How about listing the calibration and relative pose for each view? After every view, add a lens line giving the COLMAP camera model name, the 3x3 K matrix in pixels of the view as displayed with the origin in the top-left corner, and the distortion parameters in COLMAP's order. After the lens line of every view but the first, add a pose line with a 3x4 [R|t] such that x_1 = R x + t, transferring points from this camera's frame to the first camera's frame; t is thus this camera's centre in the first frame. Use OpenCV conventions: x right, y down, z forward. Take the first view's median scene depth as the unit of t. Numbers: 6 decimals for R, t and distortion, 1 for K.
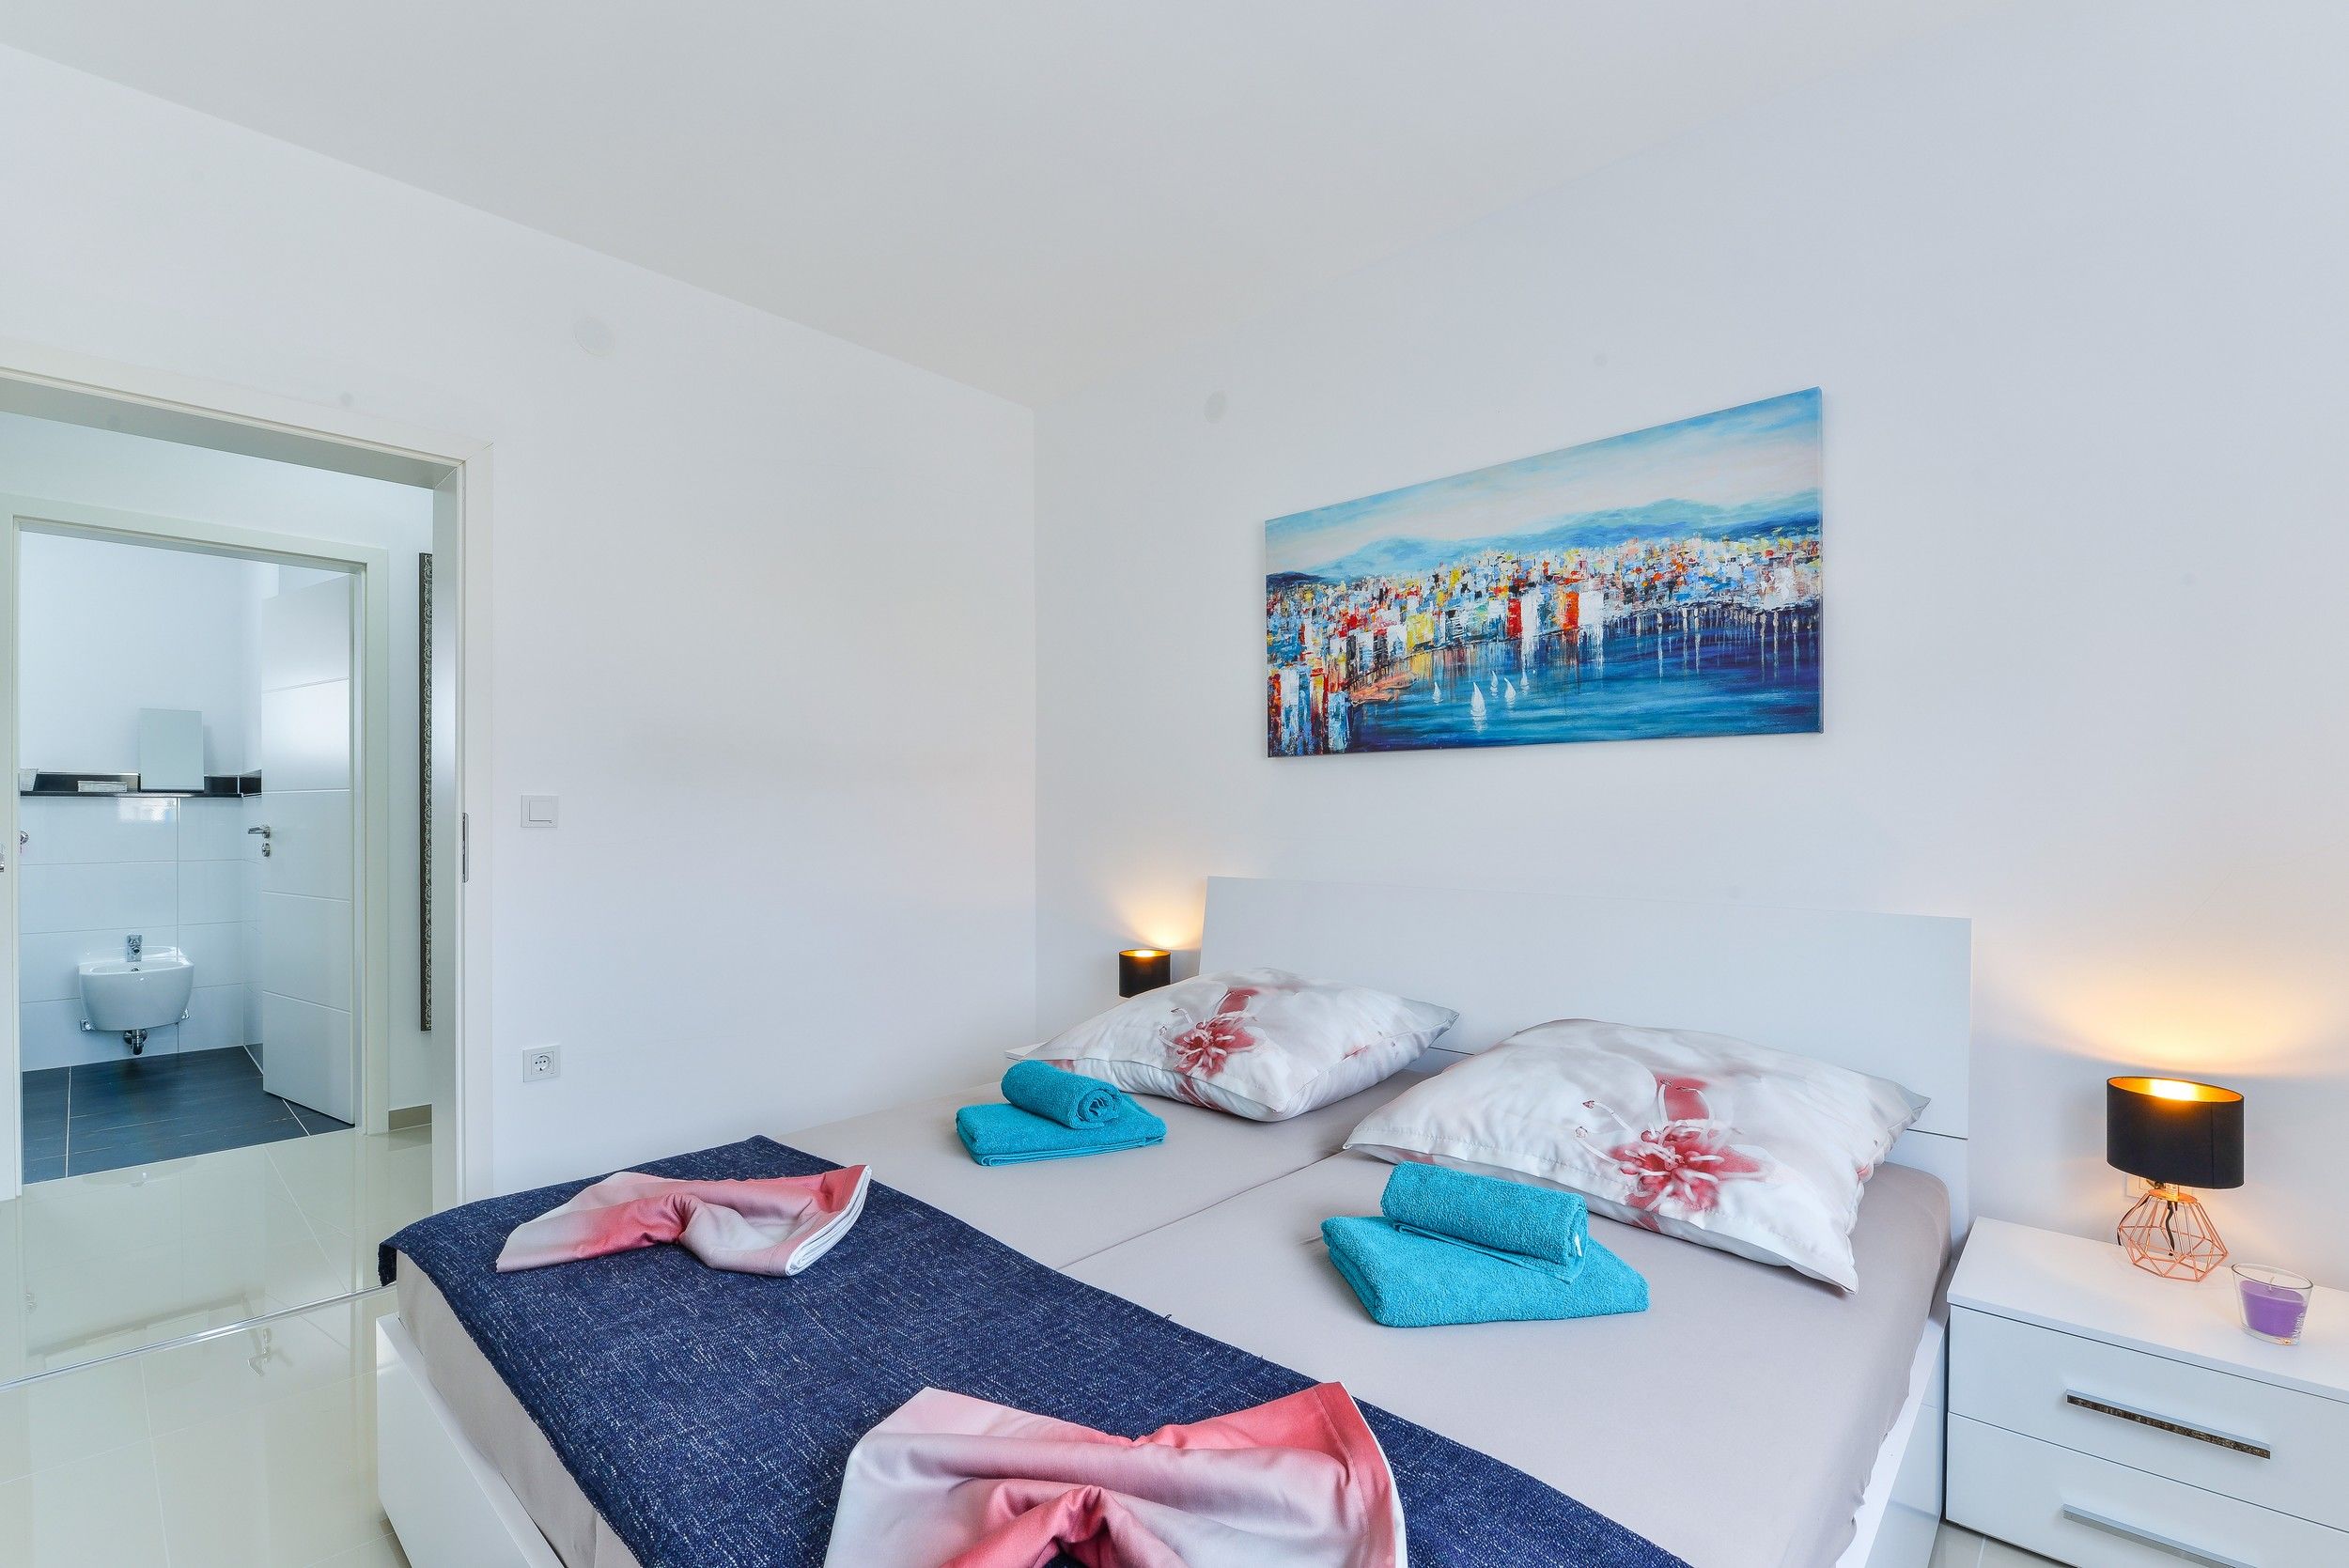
lens RADIAL K [[1070.2, 0, 1123.3], [0, 1070.2, 803.5], [0, 0, 1]] dist [0.008237, -0.012959]
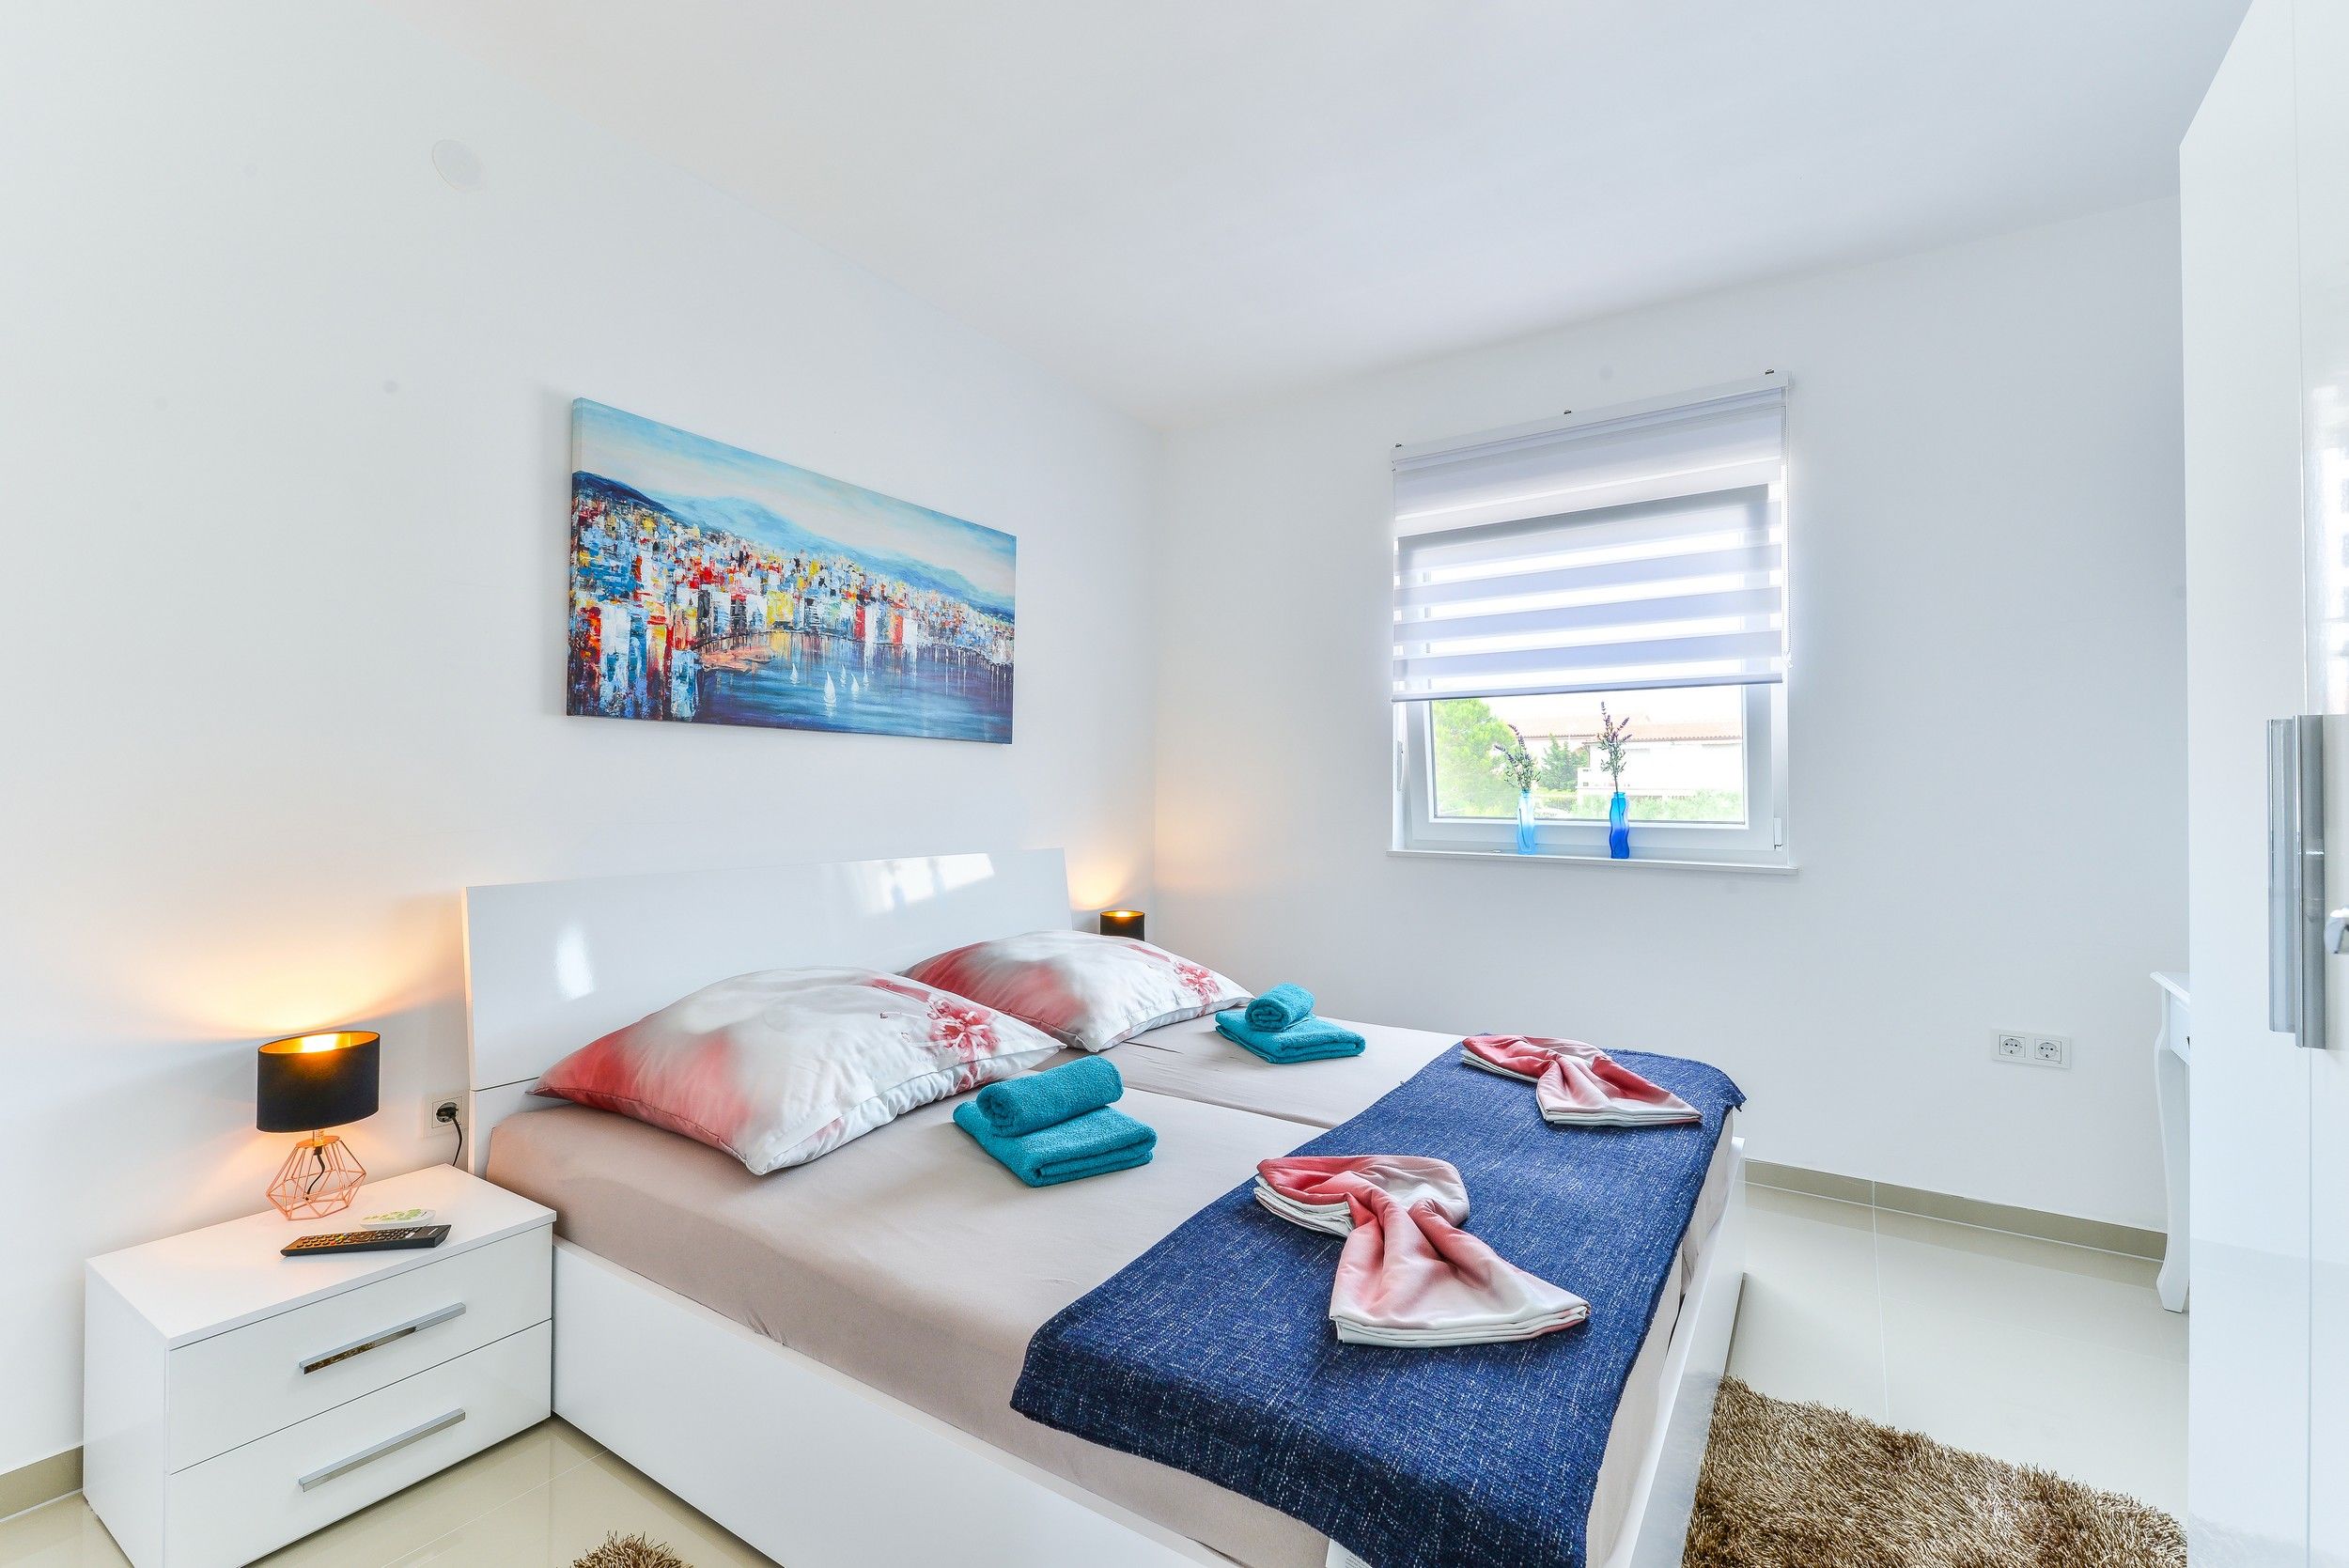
lens RADIAL K [[1008.4, 0, 1163.2], [0, 1008.4, 800.6], [0, 0, 1]] dist [0.006358, 0.000003]
pose [[-0.204210, 0.002220, 0.978925, -0.775178], [-0.001434, 0.999996, -0.002567, 0.021339], [-0.978926, -0.001928, -0.204206, 0.908403]]
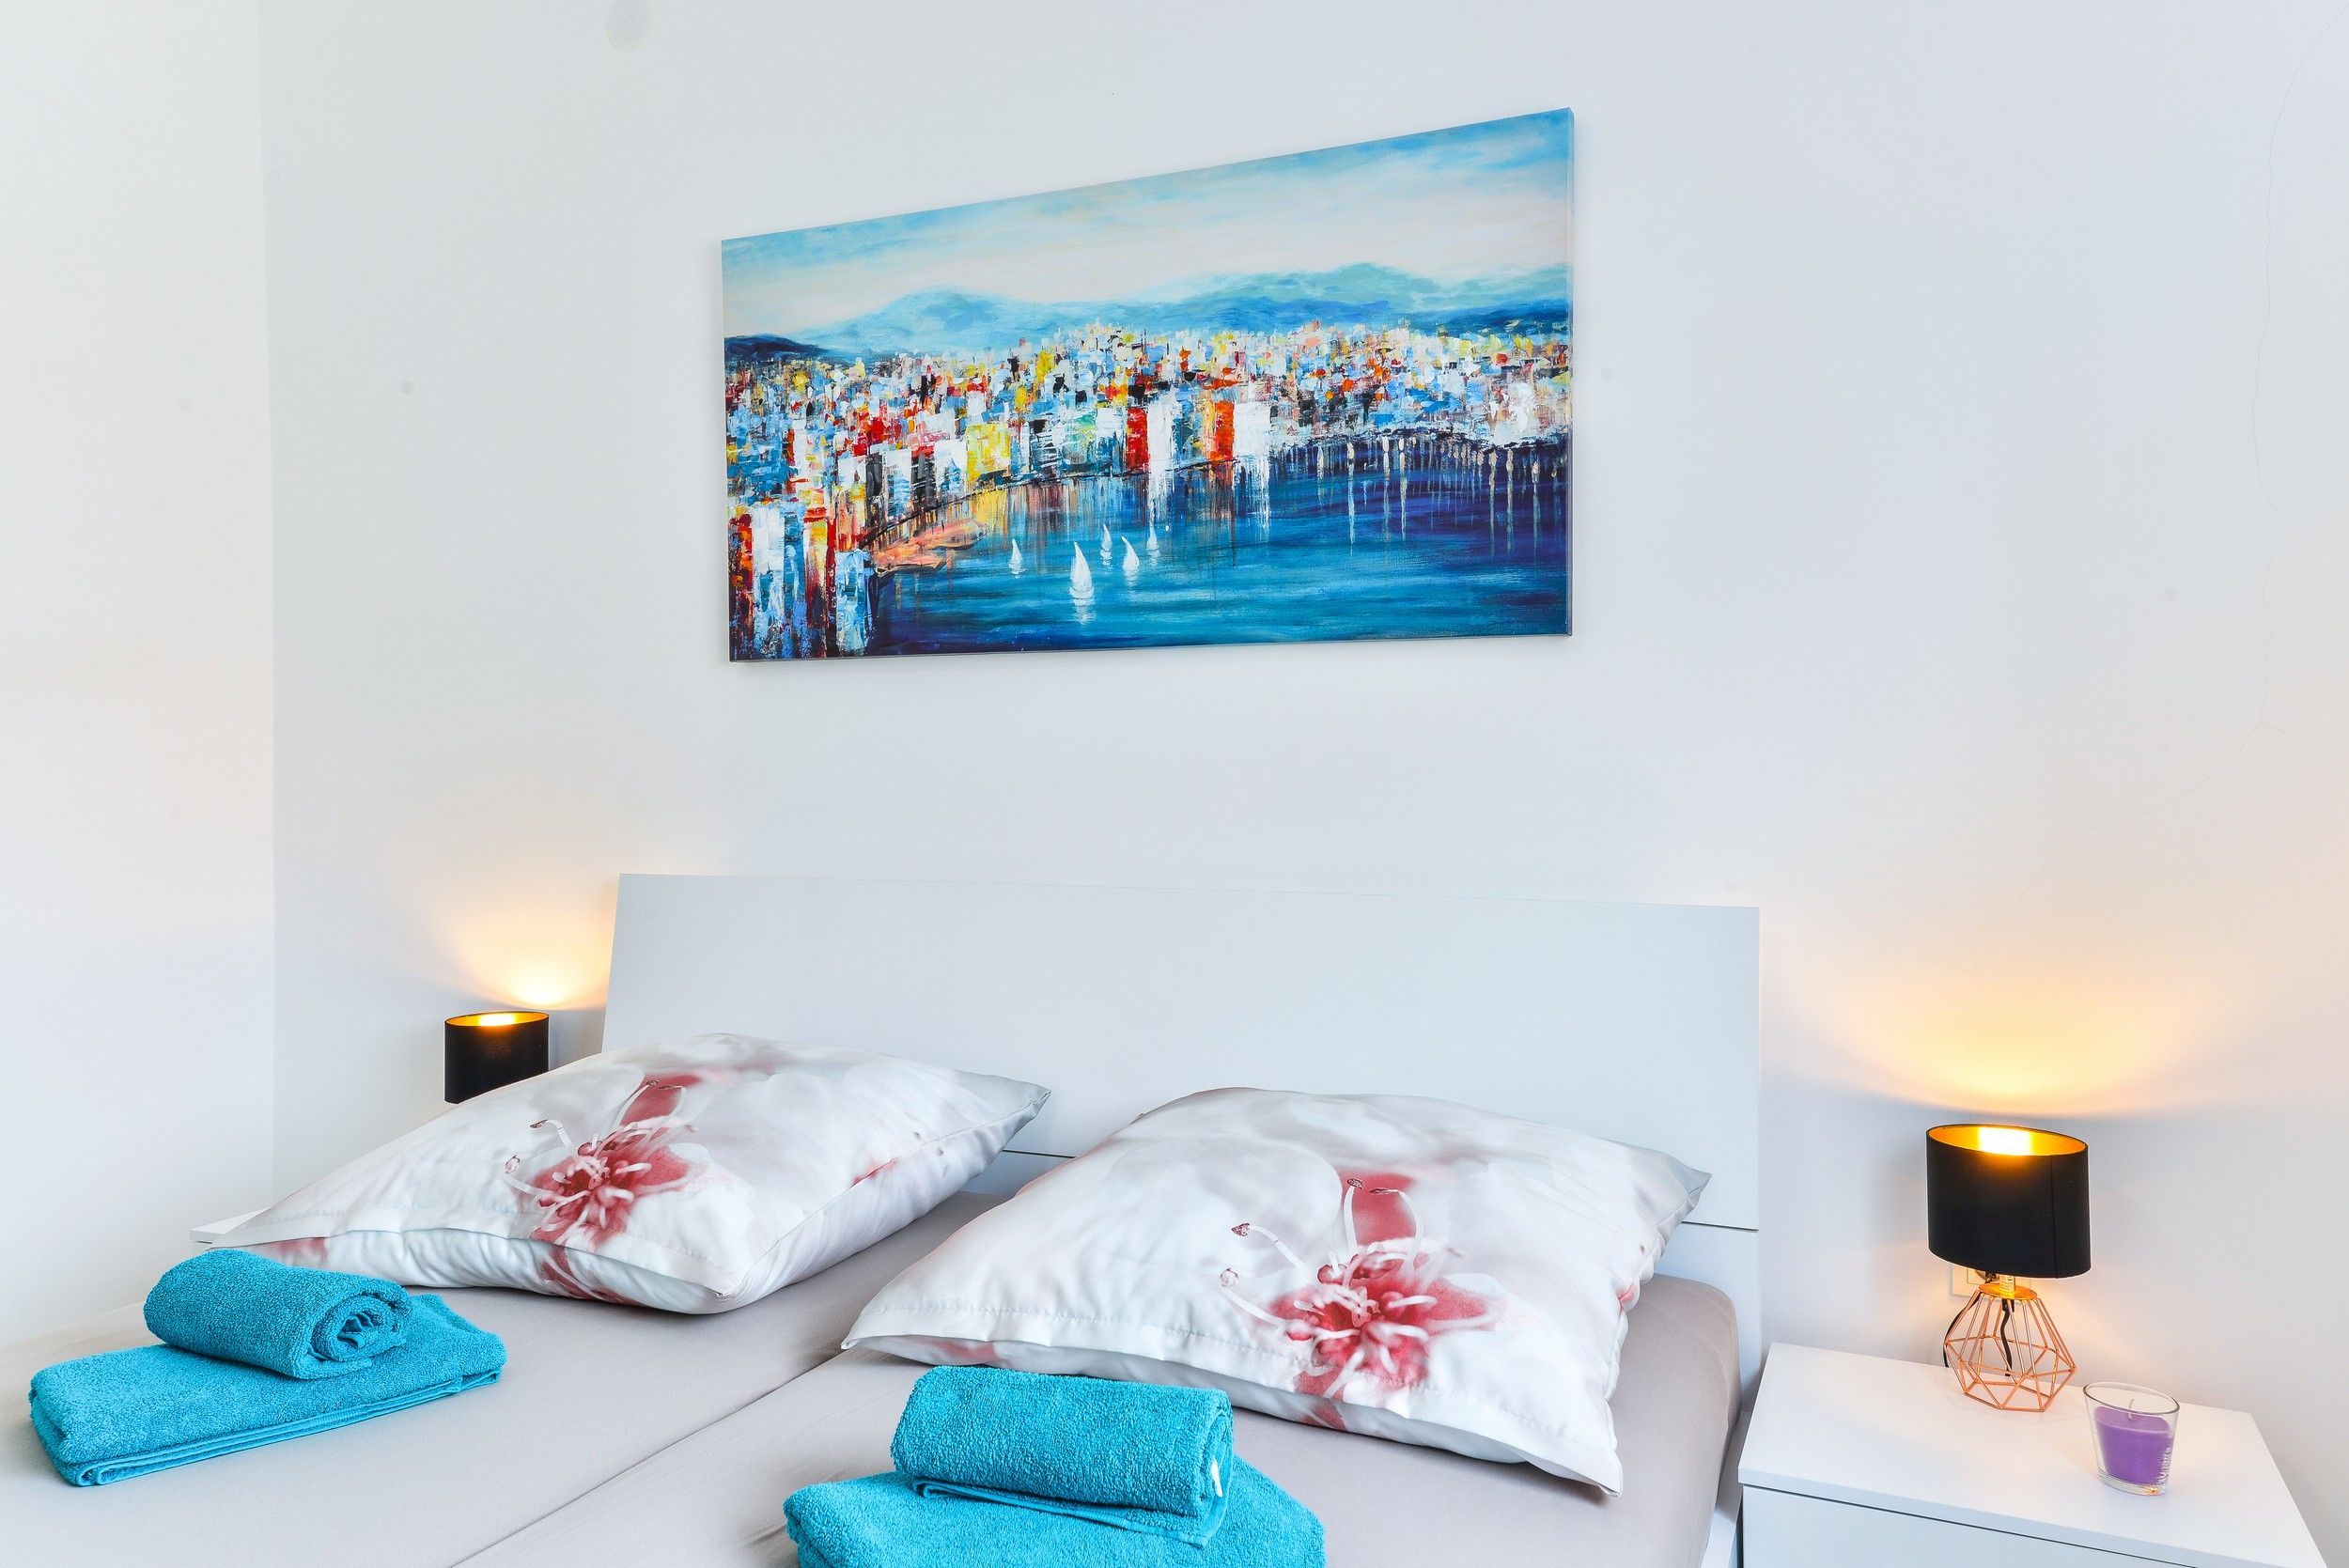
lens RADIAL K [[1836.4, 0, 1136.6], [0, 1836.4, 757.5], [0, 0, 1]] dist [0.064260, -0.000922]
pose [[0.940600, -0.003898, 0.339495, 0.007551], [0.001513, 0.999972, 0.007289, 0.001162], [-0.339514, -0.006342, 0.940579, 0.010864]]
